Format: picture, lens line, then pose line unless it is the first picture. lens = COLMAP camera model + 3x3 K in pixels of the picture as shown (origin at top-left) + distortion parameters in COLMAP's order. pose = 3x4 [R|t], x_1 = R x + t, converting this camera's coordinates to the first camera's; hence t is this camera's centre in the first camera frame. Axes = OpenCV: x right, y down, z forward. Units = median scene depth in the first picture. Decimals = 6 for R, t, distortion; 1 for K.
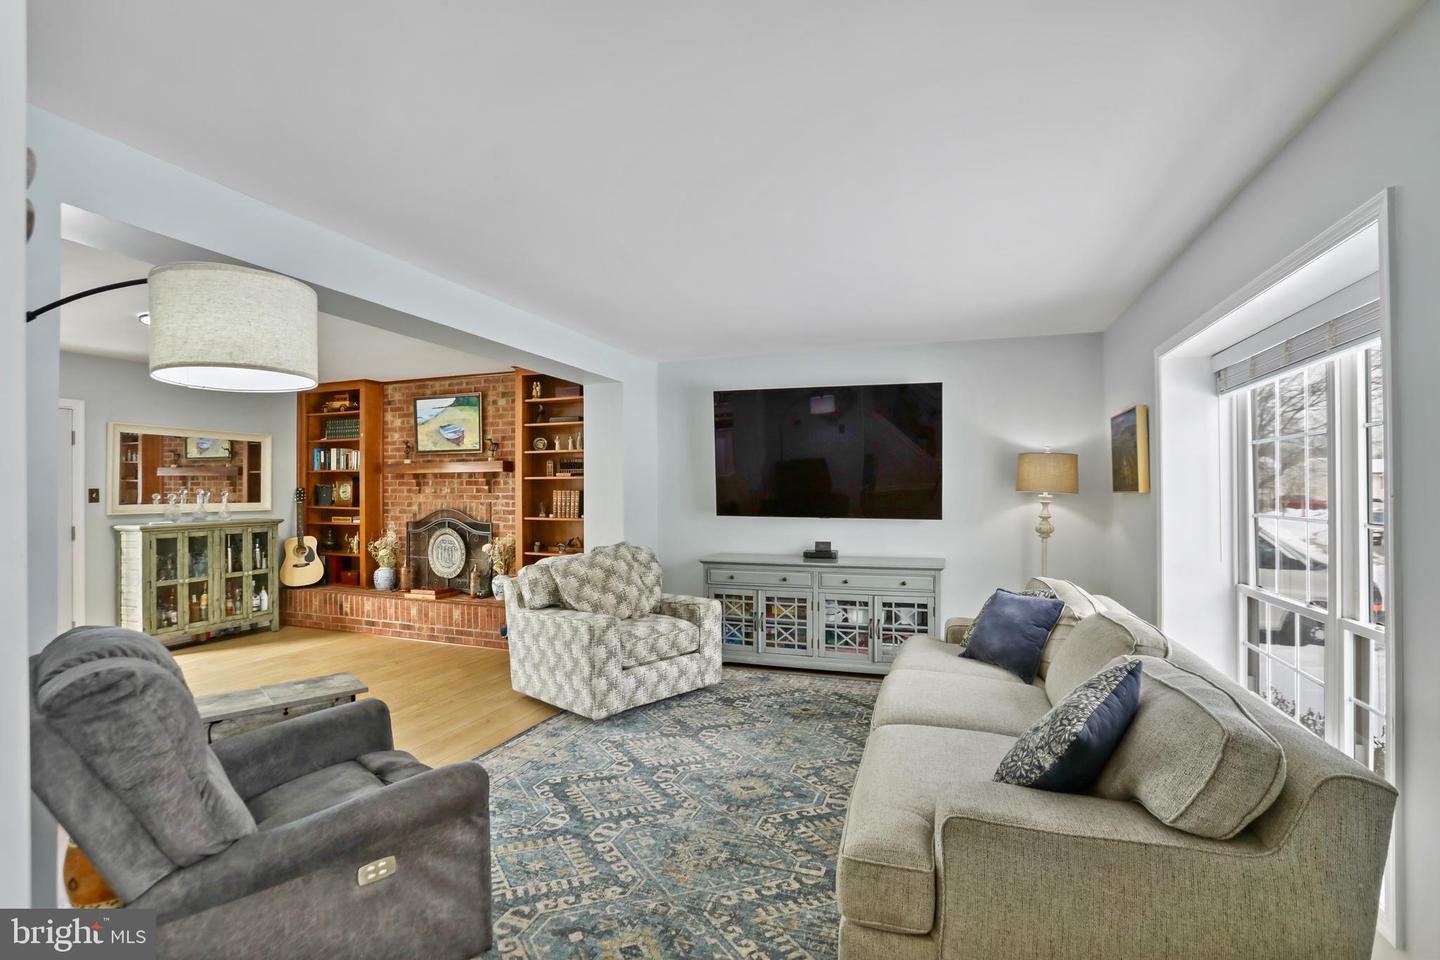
lens RADIAL K [[664.5, 0, 717.3], [0, 664.5, 484.2], [0, 0, 1]] dist [-0.053778, 0.014163]
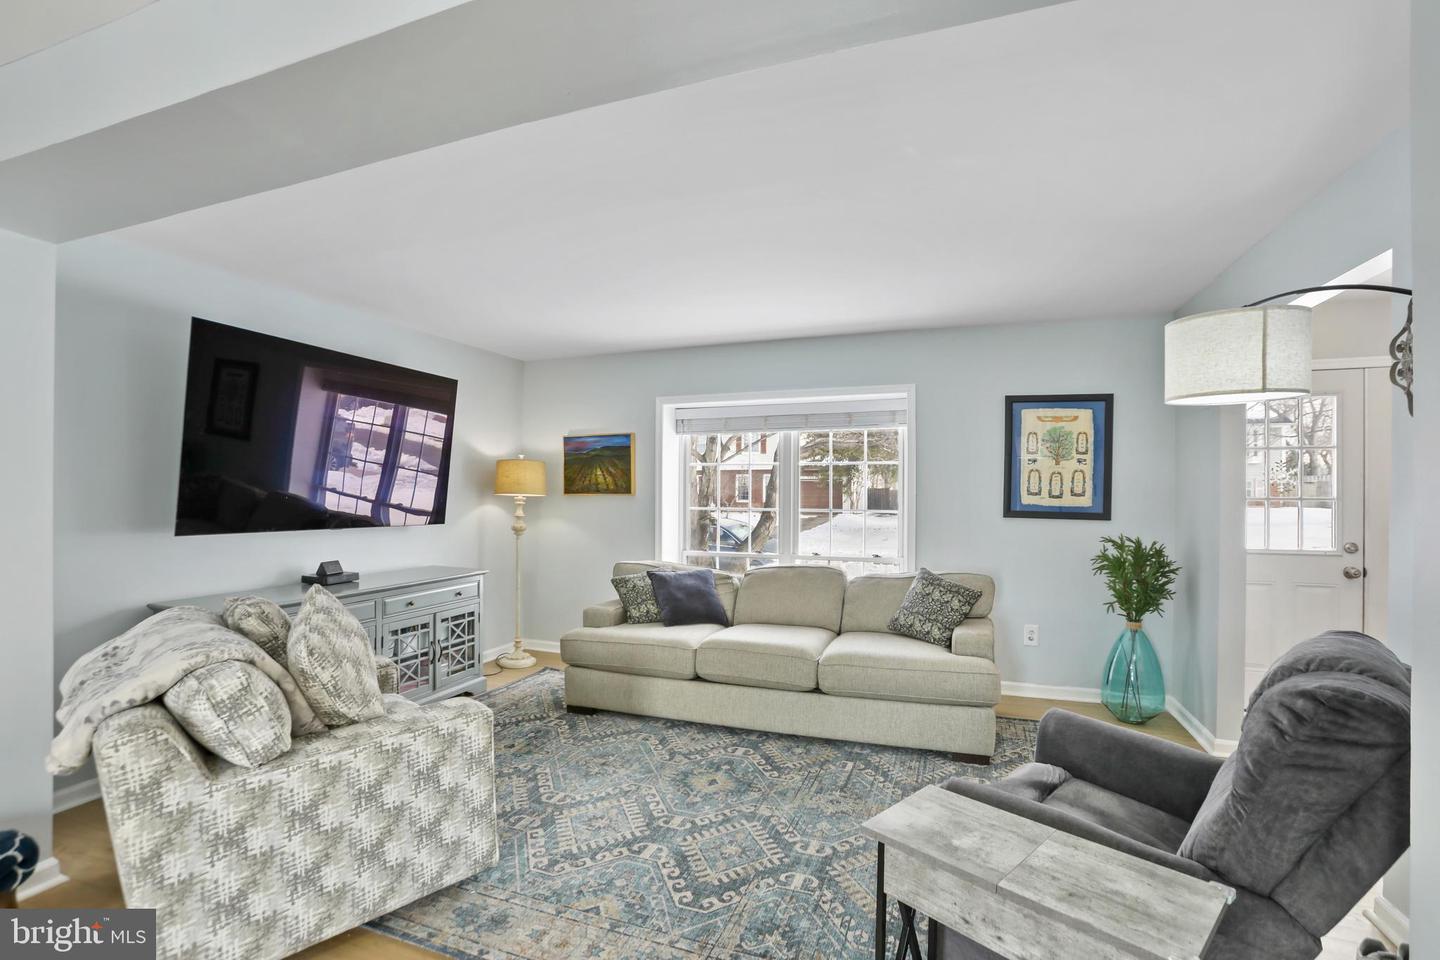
lens RADIAL K [[664.5, 0, 715.0], [0, 664.5, 486.2], [0, 0, 1]] dist [-0.053778, 0.014163]
pose [[0.012969, 0.013707, 0.999822, -0.705171], [-0.014173, 0.999808, -0.013523, 0.008383], [-0.999815, -0.013995, 0.013161, 0.703145]]
